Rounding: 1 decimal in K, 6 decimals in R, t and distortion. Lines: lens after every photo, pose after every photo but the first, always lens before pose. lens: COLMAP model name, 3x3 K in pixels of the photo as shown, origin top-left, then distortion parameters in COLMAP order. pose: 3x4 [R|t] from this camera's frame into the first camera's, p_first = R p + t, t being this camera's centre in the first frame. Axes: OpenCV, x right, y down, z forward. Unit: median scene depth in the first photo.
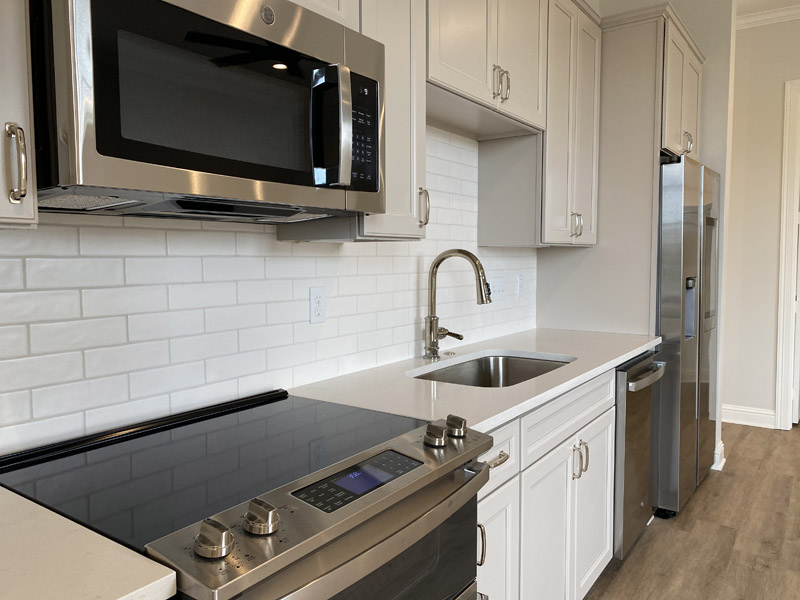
lens RADIAL K [[606.2, 0, 400.0], [0, 606.2, 300.0], [0, 0, 1]] dist [0.046833, -0.063874]
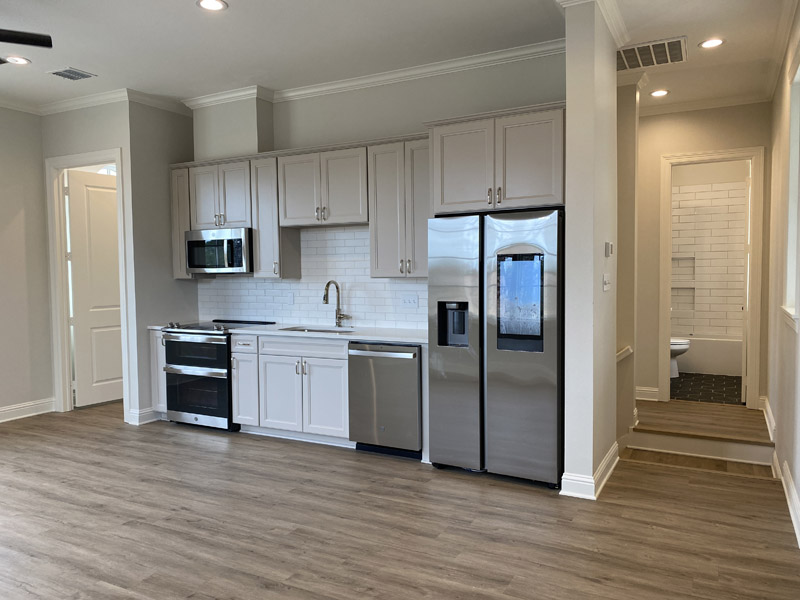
lens RADIAL K [[606.2, 0, 400.0], [0, 606.2, 300.0], [0, 0, 1]] dist [0.046833, -0.063874]
pose [[0.121307, 0.045035, -0.991593, 2.360185], [-0.064544, 0.997214, 0.037395, -0.108910], [0.990514, 0.059465, 0.123876, 0.920888]]
